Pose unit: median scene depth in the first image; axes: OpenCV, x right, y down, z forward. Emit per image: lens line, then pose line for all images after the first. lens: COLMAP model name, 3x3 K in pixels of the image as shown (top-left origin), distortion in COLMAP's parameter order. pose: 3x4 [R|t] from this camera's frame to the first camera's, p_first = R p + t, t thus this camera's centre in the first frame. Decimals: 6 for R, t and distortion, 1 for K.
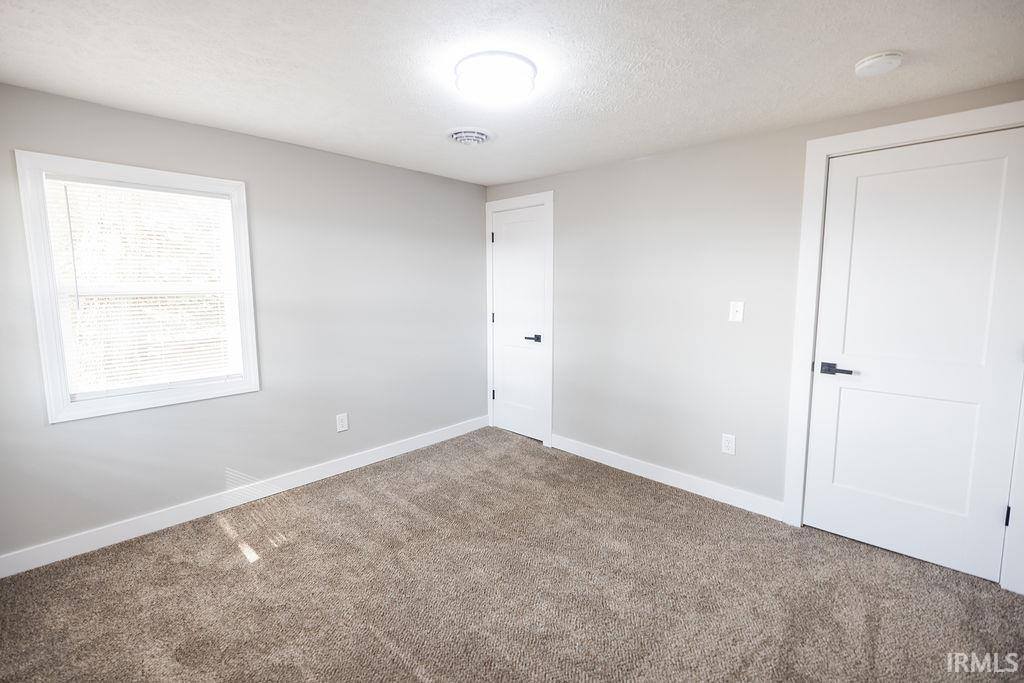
lens RADIAL K [[444.7, 0, 507.0], [0, 444.7, 333.7], [0, 0, 1]] dist [0.004202, 0.000282]
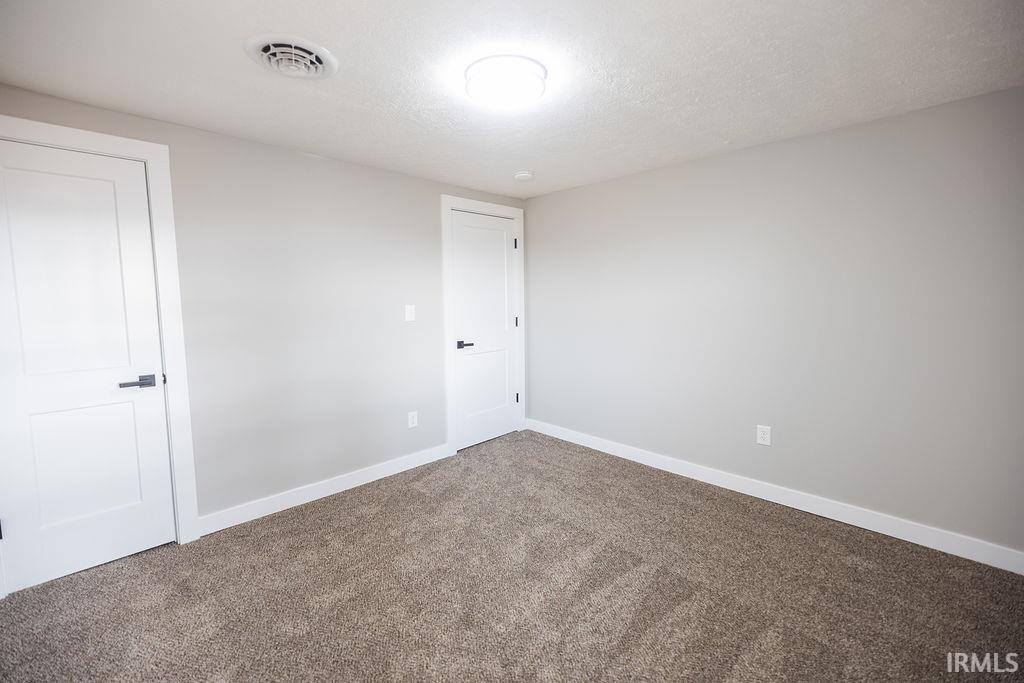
lens RADIAL K [[444.7, 0, 507.0], [0, 444.7, 333.7], [0, 0, 1]] dist [0.004202, 0.000282]
pose [[0.023332, -0.093881, 0.995310, -0.733817], [0.113572, 0.989385, 0.090659, -0.074442], [-0.993256, 0.110924, 0.033746, 0.691478]]
